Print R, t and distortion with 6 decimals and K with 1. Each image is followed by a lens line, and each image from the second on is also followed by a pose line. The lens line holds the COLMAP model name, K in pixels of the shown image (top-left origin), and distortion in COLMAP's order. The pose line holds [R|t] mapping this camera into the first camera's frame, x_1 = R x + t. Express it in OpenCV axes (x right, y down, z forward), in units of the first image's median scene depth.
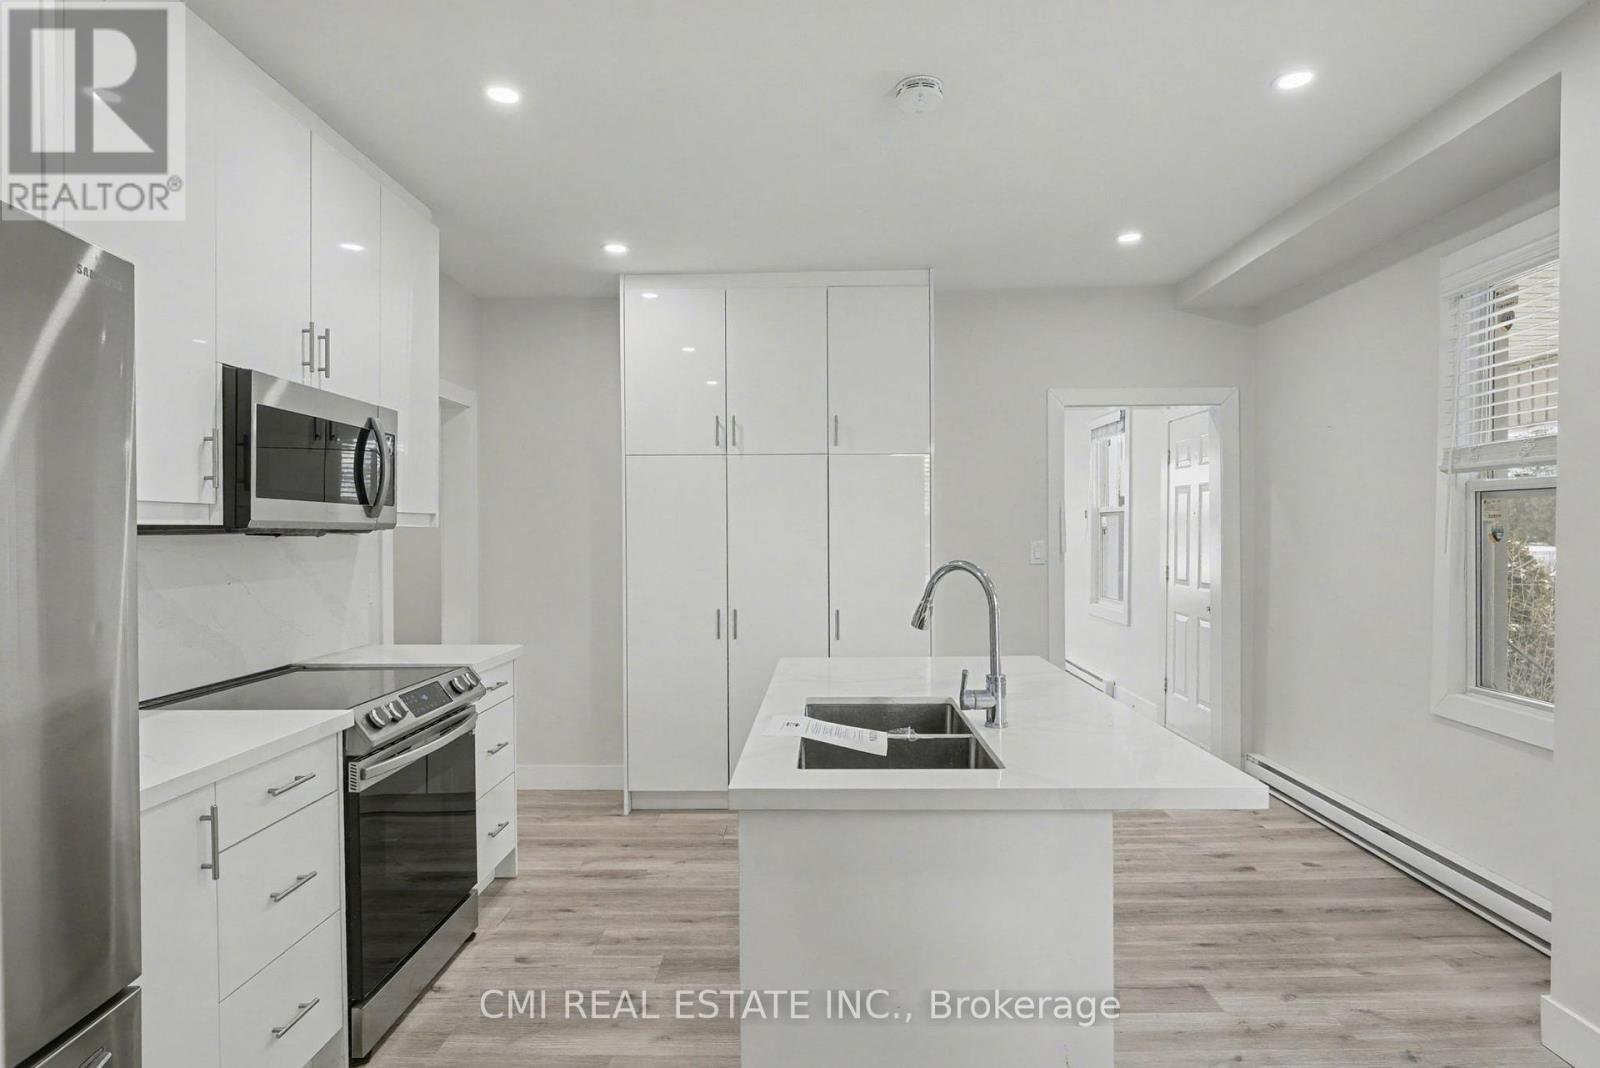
lens RADIAL K [[875.8, 0, 799.8], [0, 875.8, 540.2], [0, 0, 1]] dist [-0.003208, -0.000987]
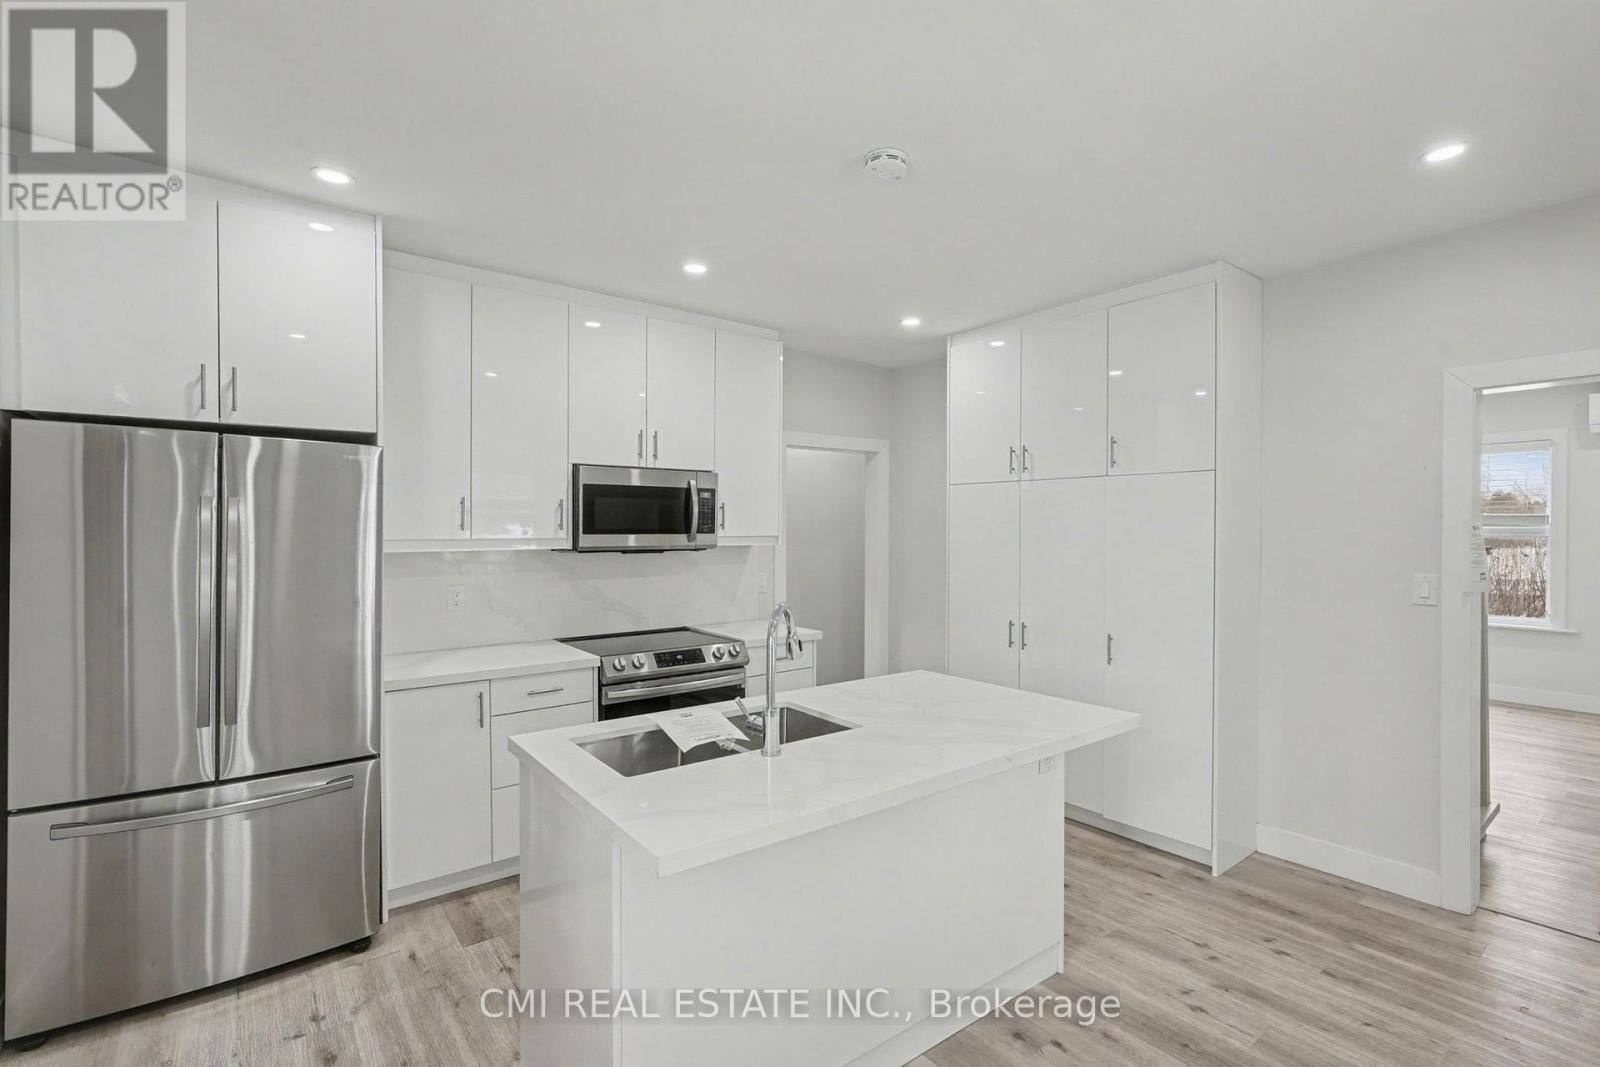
lens RADIAL K [[733.8, 0, 813.2], [0, 733.8, 528.8], [0, 0, 1]] dist [0.014602, -0.000160]
pose [[0.631778, 0.006443, -0.775123, 0.596457], [-0.009604, 0.999954, 0.000484, -0.044500], [0.775090, 0.007139, 0.631811, 0.270375]]
